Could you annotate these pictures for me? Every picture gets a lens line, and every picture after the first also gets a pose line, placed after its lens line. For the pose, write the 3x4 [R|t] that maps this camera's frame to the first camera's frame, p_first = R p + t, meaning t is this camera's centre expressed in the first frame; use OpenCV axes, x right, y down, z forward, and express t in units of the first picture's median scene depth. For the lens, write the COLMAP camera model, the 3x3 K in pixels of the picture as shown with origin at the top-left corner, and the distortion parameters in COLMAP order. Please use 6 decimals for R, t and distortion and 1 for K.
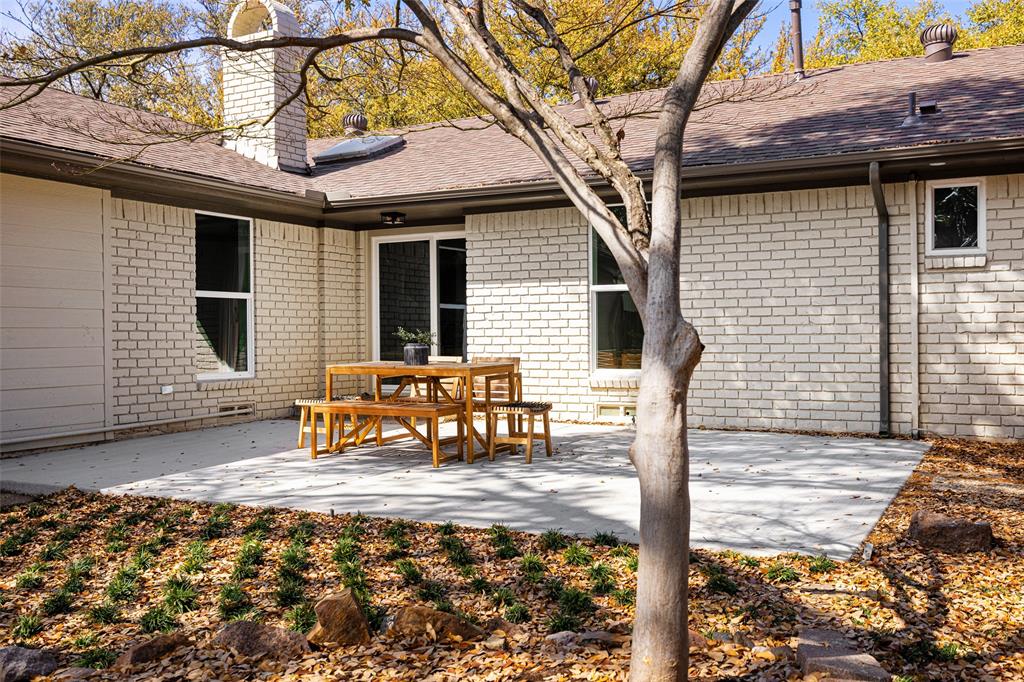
lens RADIAL K [[979.3, 0, 512.0], [0, 979.3, 341.0], [0, 0, 1]] dist [0.002719, -0.005343]
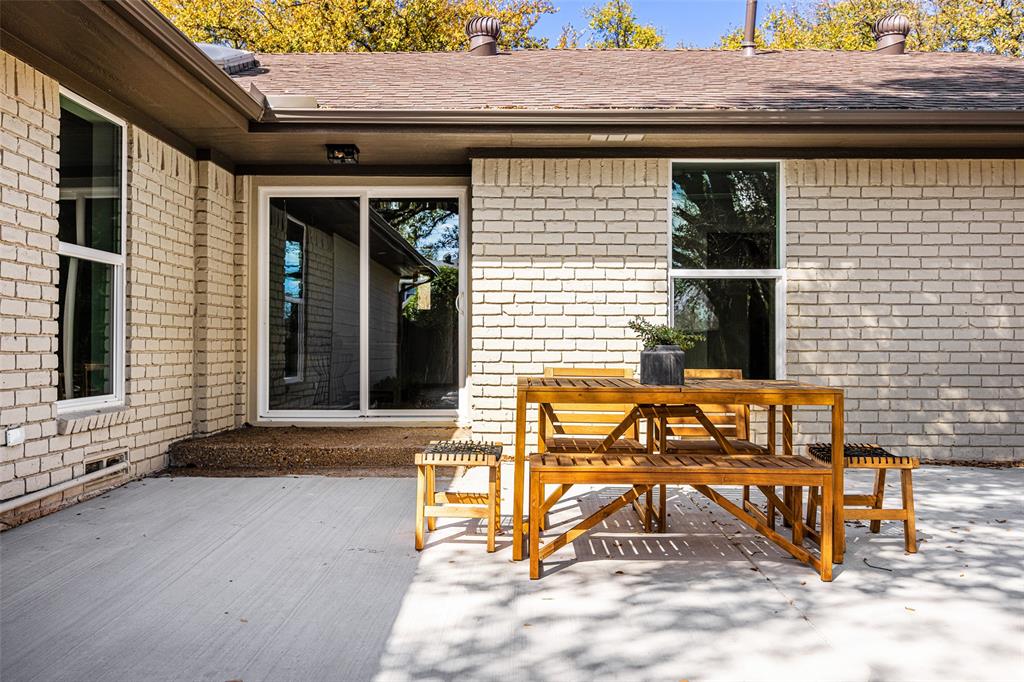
lens RADIAL K [[884.8, 0, 512.0], [0, 884.8, 341.0], [0, 0, 1]] dist [0.002373, 0.004733]
pose [[0.885824, 0.012854, 0.463844, -0.355002], [-0.007417, 0.999881, -0.013545, 0.006503], [-0.463962, 0.008558, 0.885814, 0.520500]]
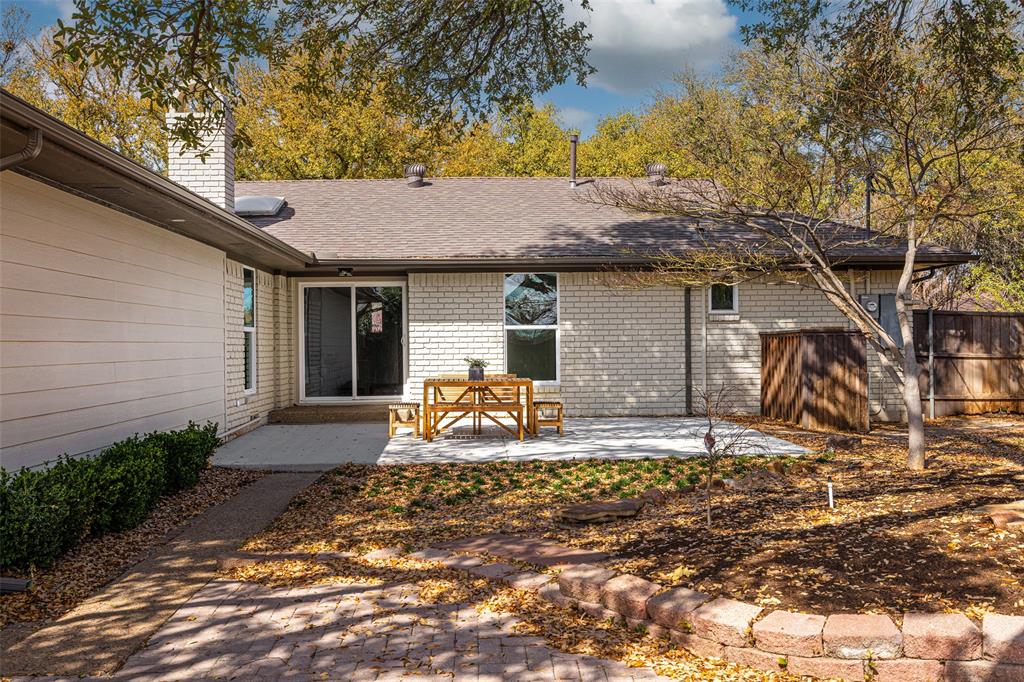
lens RADIAL K [[979.3, 0, 512.0], [0, 979.3, 341.0], [0, 0, 1]] dist [0.002719, -0.005343]
pose [[0.860124, 0.000740, 0.510084, -0.739764], [0.005625, 0.999924, -0.010936, -0.017991], [-0.510053, 0.012275, 0.860055, -0.327170]]
